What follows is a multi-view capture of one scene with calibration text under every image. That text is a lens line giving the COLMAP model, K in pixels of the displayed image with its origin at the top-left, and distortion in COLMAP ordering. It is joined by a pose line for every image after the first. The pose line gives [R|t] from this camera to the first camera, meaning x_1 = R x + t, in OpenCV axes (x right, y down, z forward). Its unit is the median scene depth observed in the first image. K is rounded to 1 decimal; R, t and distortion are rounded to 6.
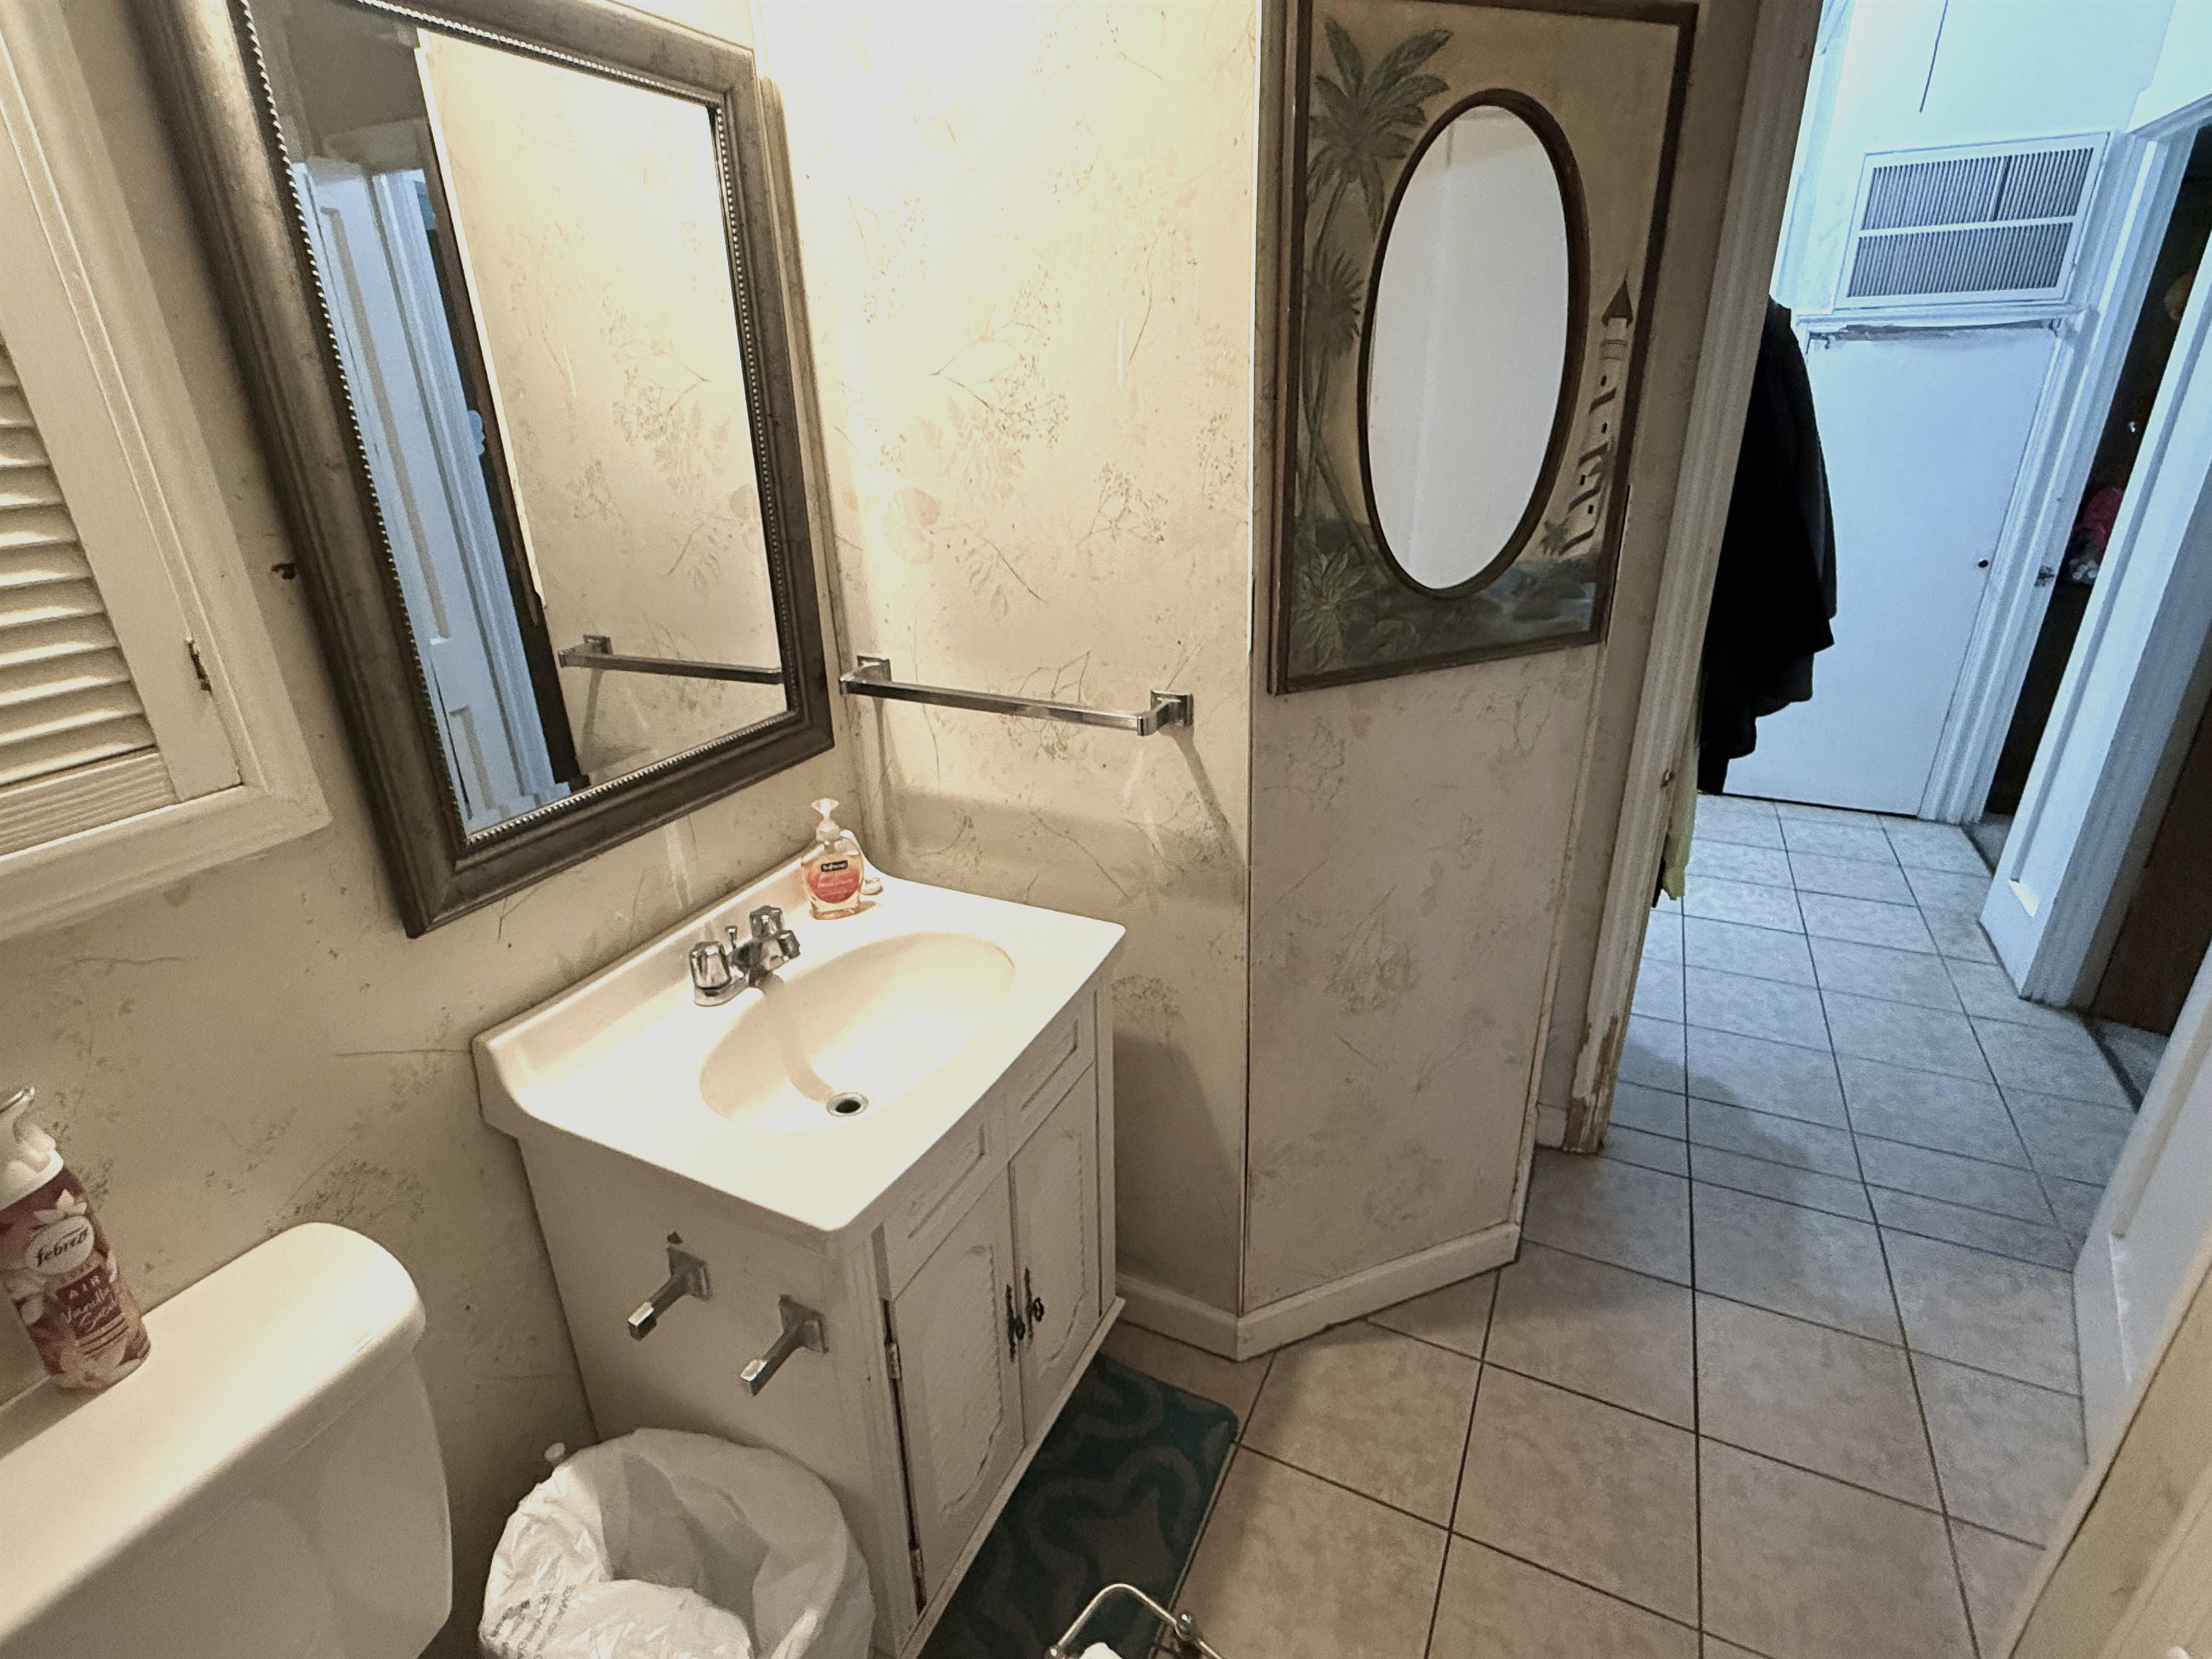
lens RADIAL K [[1094.6, 0, 1098.1], [0, 1094.6, 833.9], [0, 0, 1]] dist [-0.001408, -0.000161]
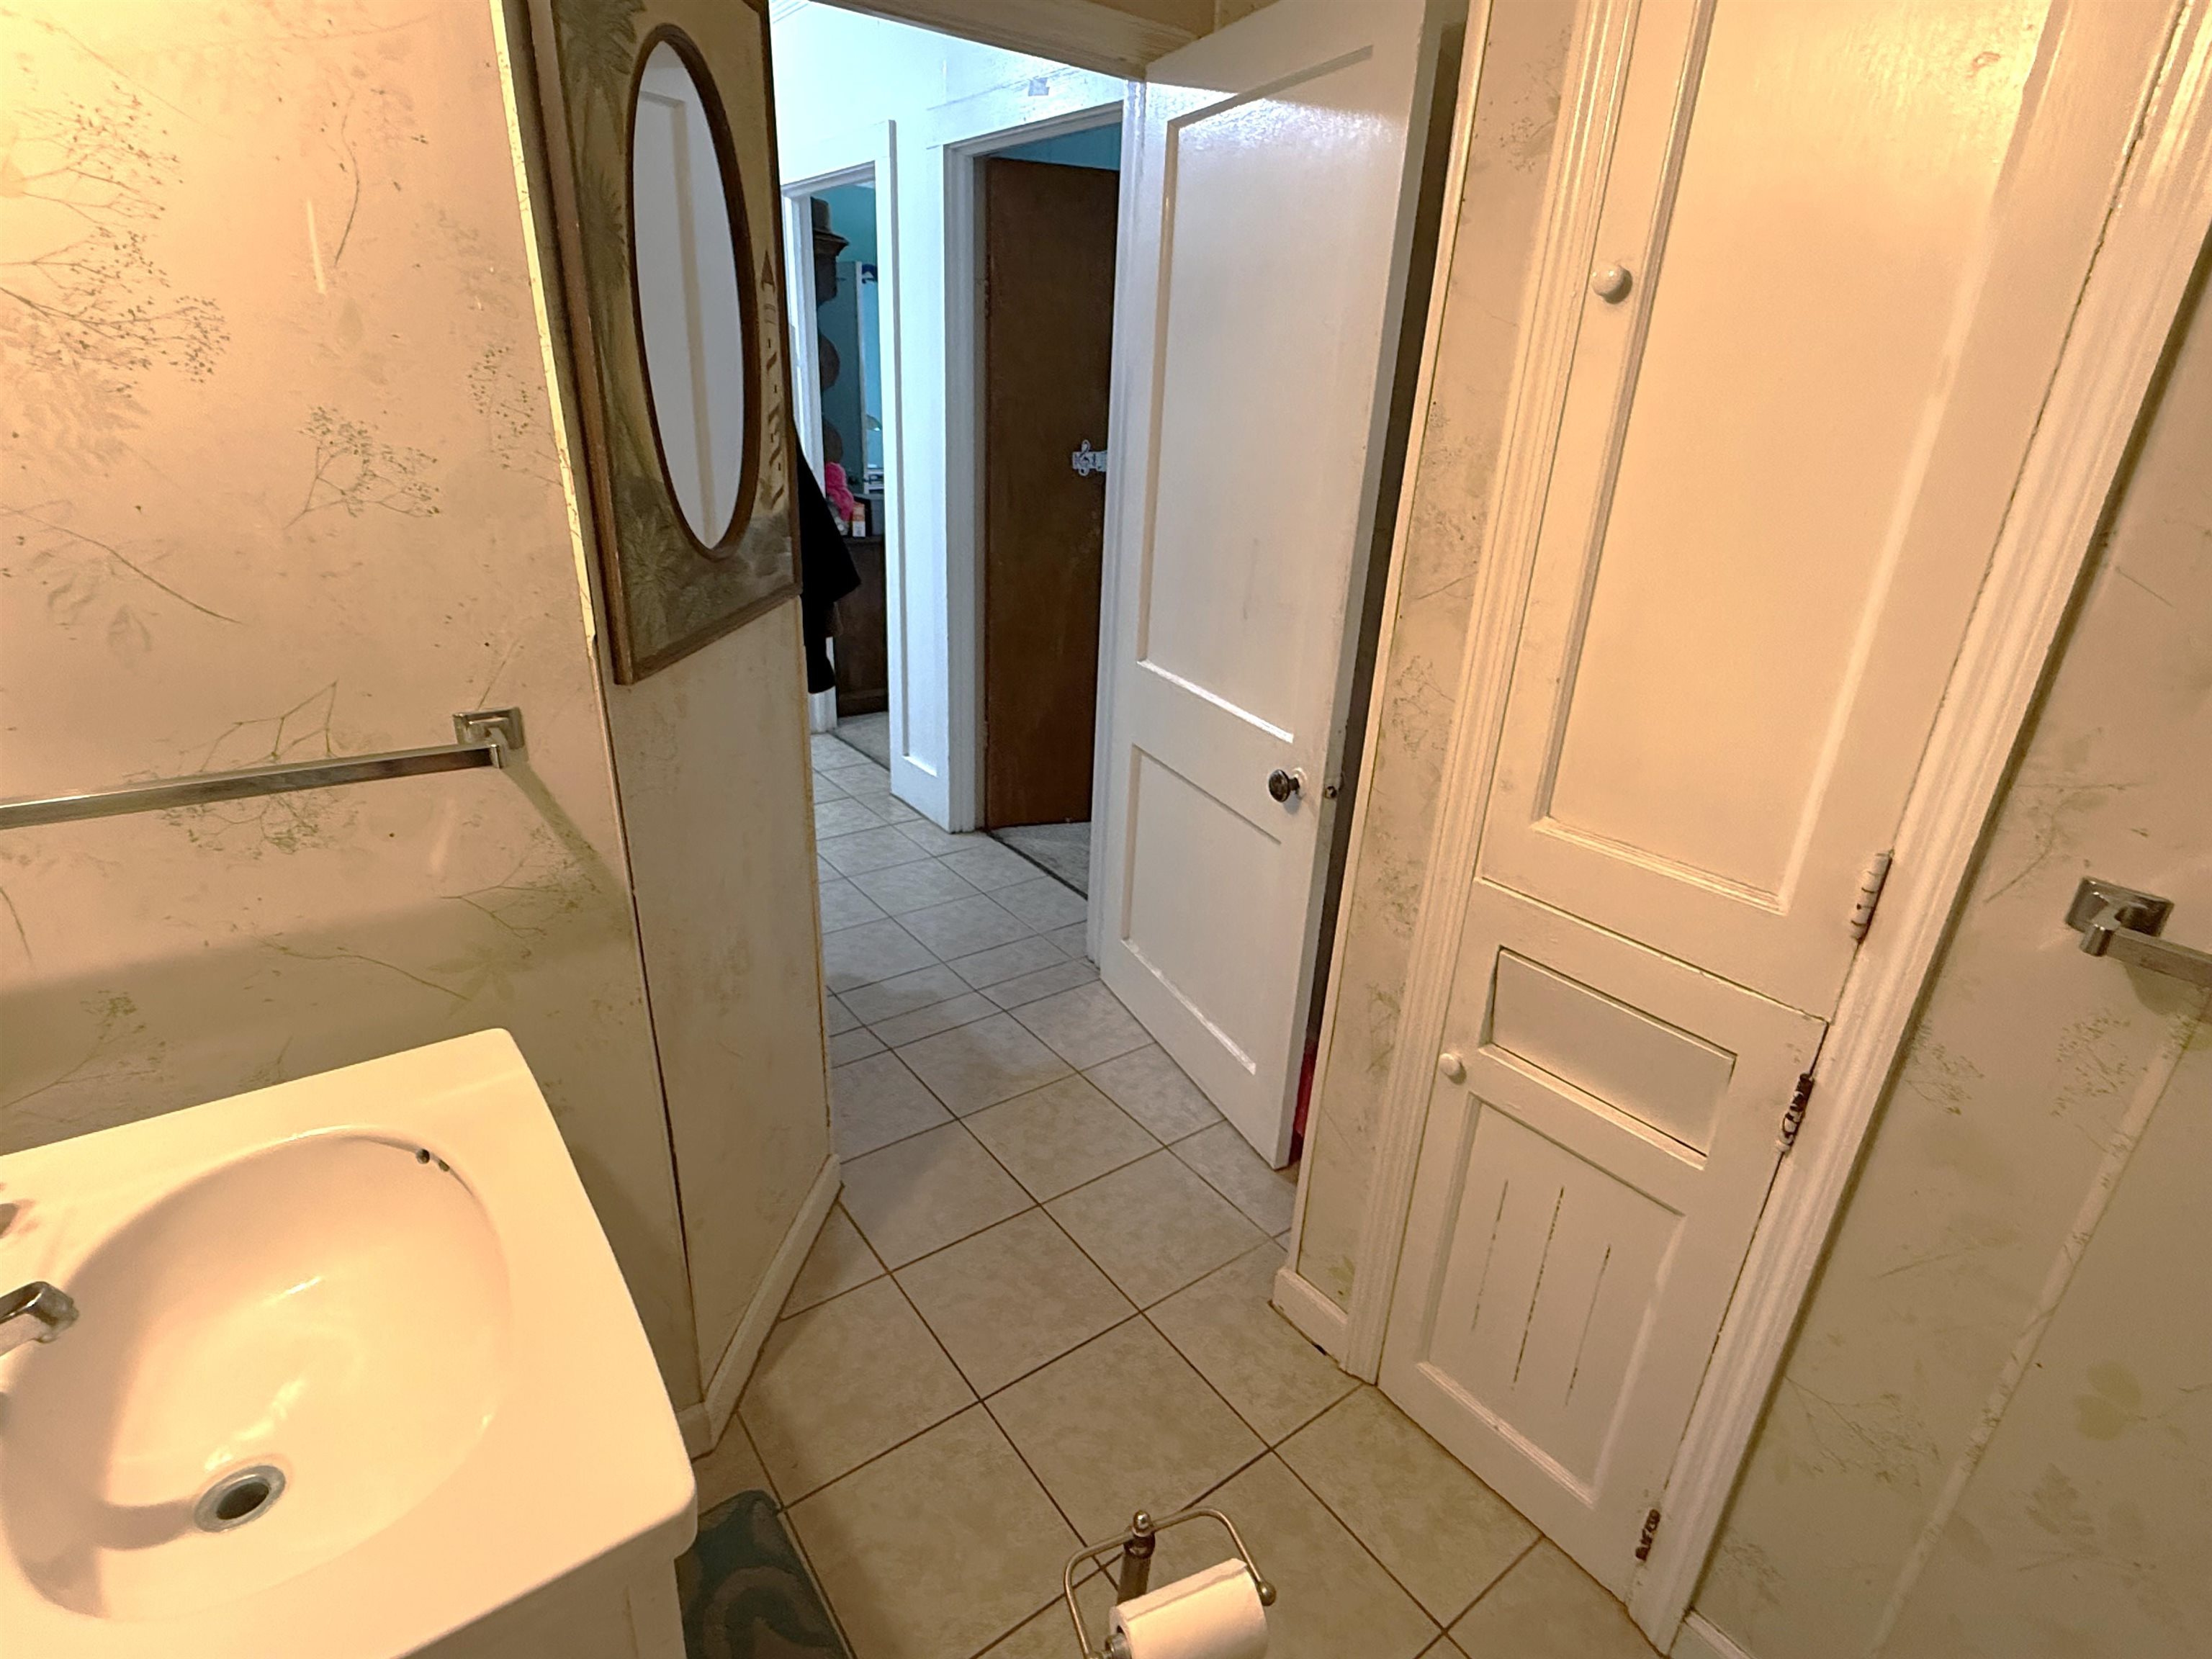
lens RADIAL K [[1094.6, 0, 1102.2], [0, 1094.6, 828.9], [0, 0, 1]] dist [-0.001408, -0.000161]
pose [[0.464725, -0.292157, 0.835868, -0.403472], [0.293808, 0.941395, 0.165691, -0.051649], [-0.835289, 0.168584, 0.523328, 0.250191]]
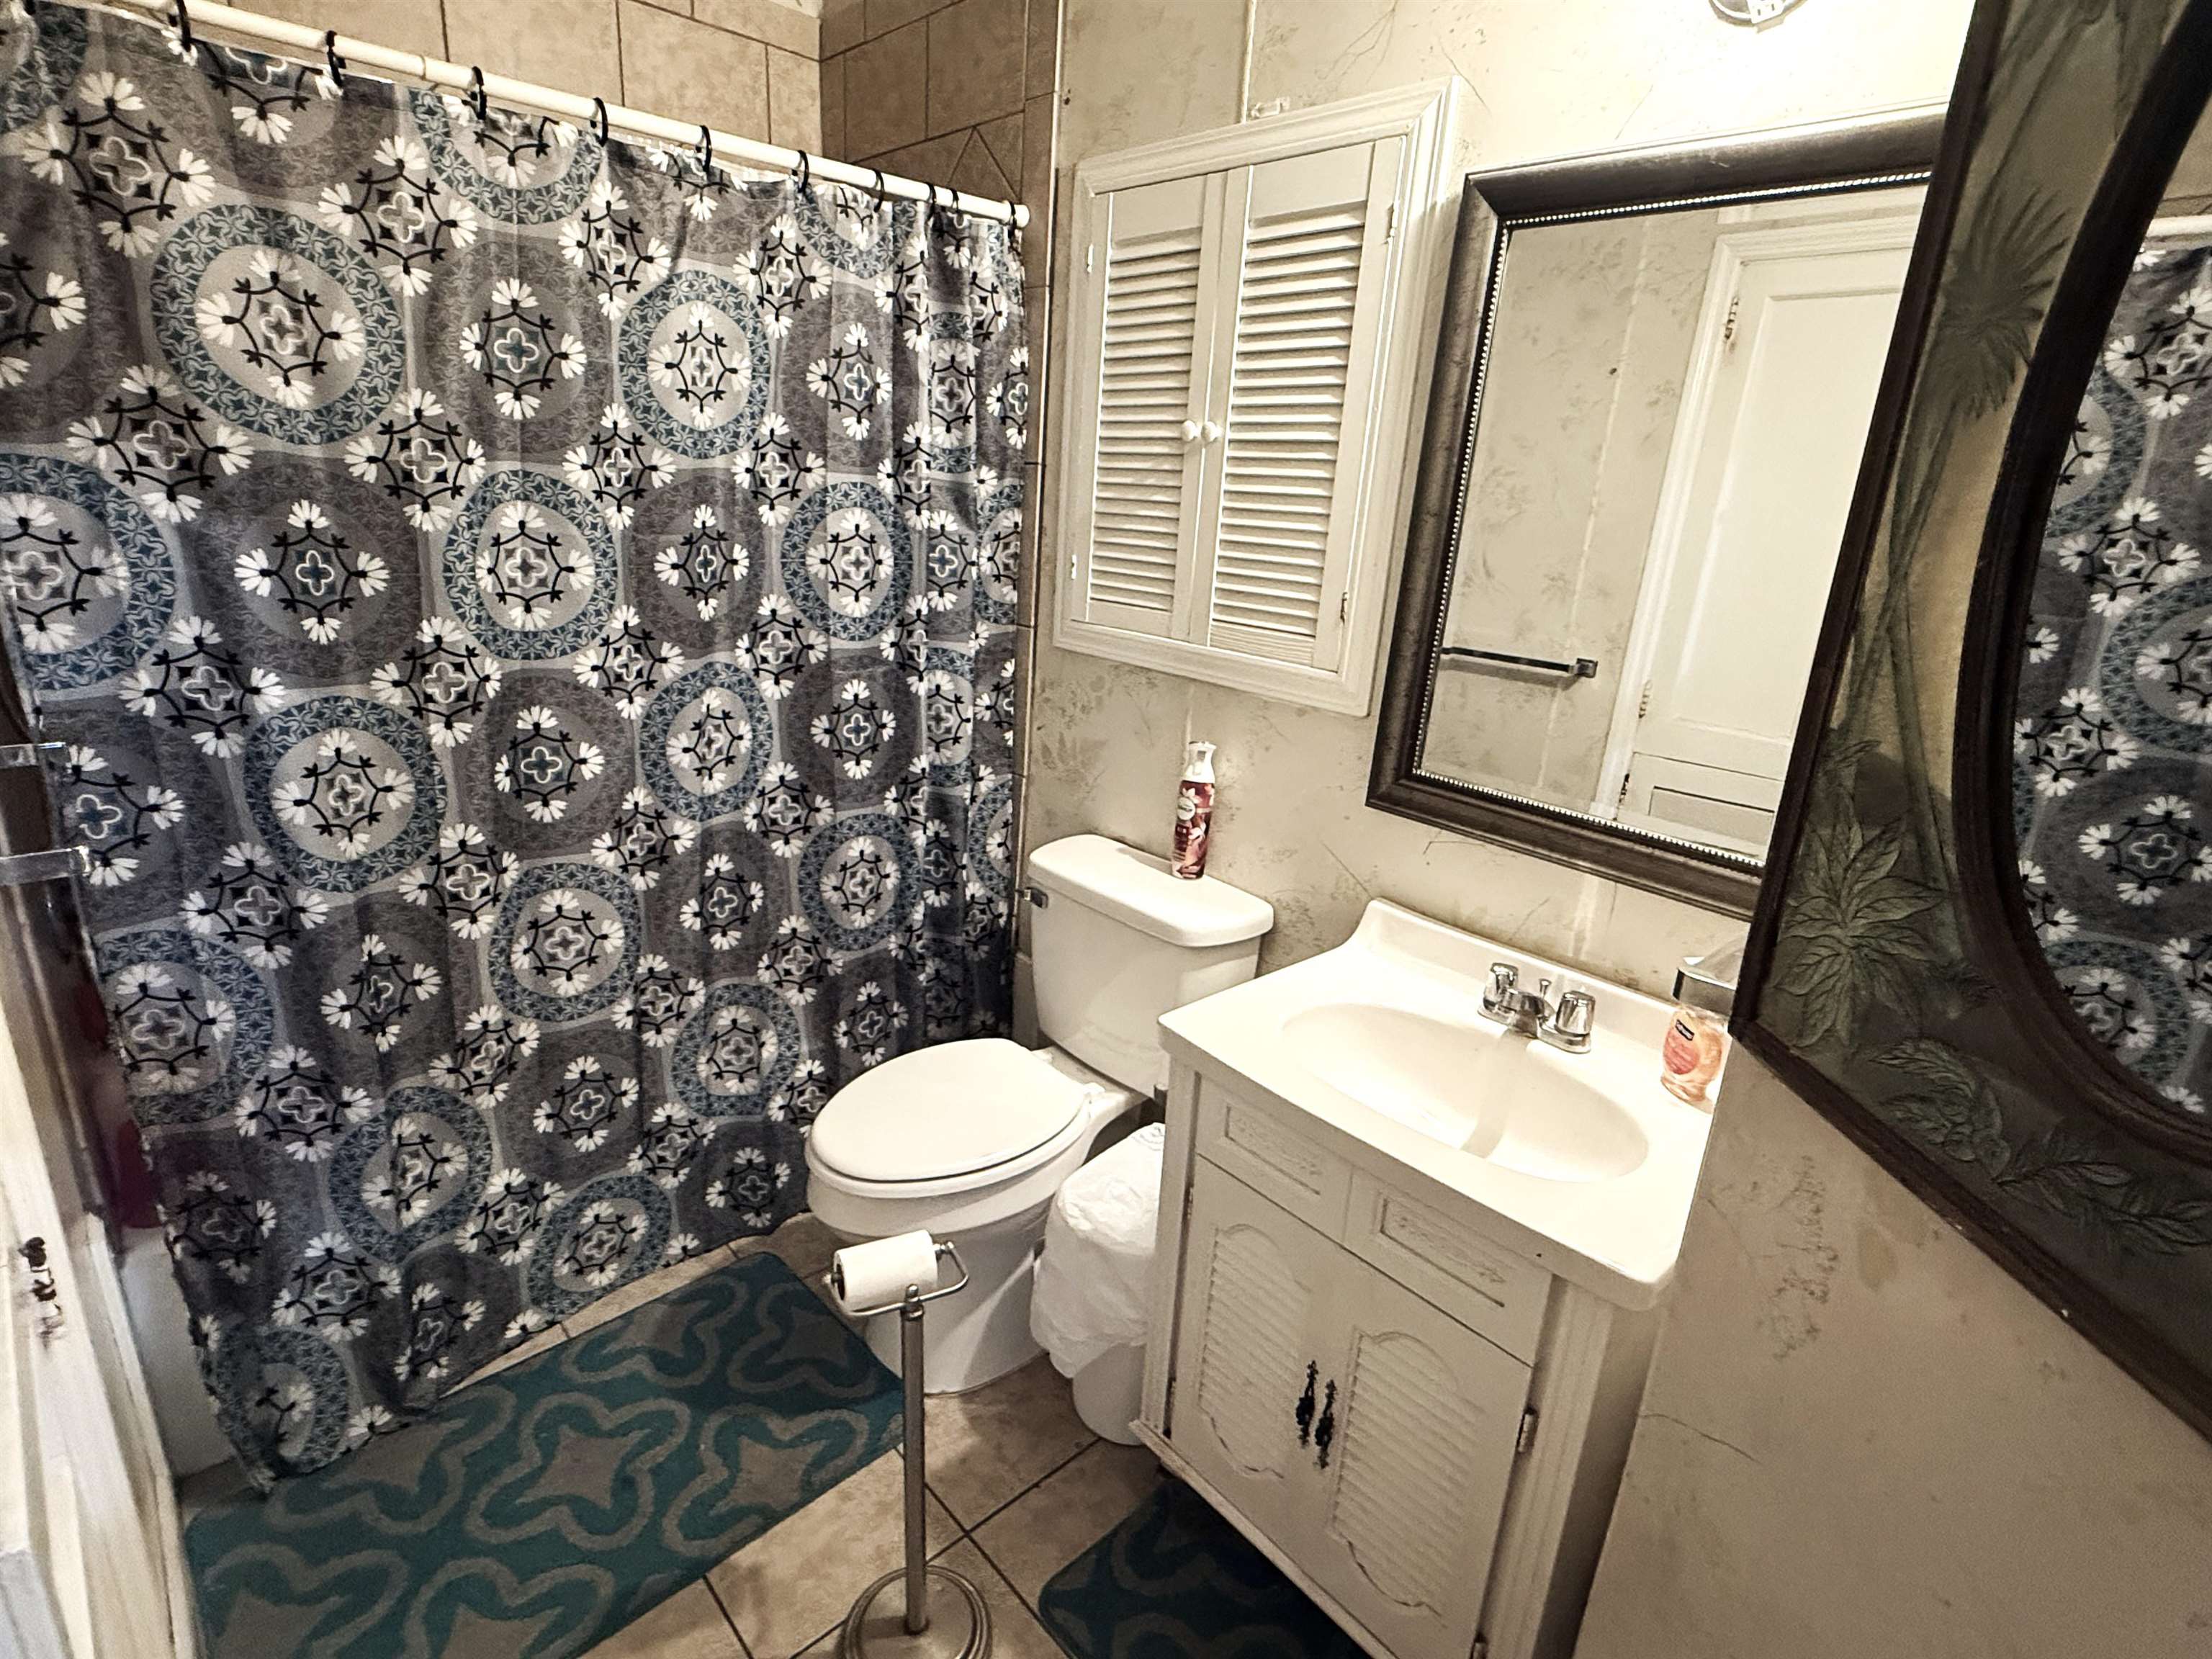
lens RADIAL K [[1094.6, 0, 1111.8], [0, 1094.6, 833.2], [0, 0, 1]] dist [-0.001408, -0.000161]
pose [[-0.370995, 0.277139, -0.886316, 0.700510], [-0.413175, 0.805493, 0.424814, -0.298243], [0.831654, 0.523808, -0.184327, 0.764689]]
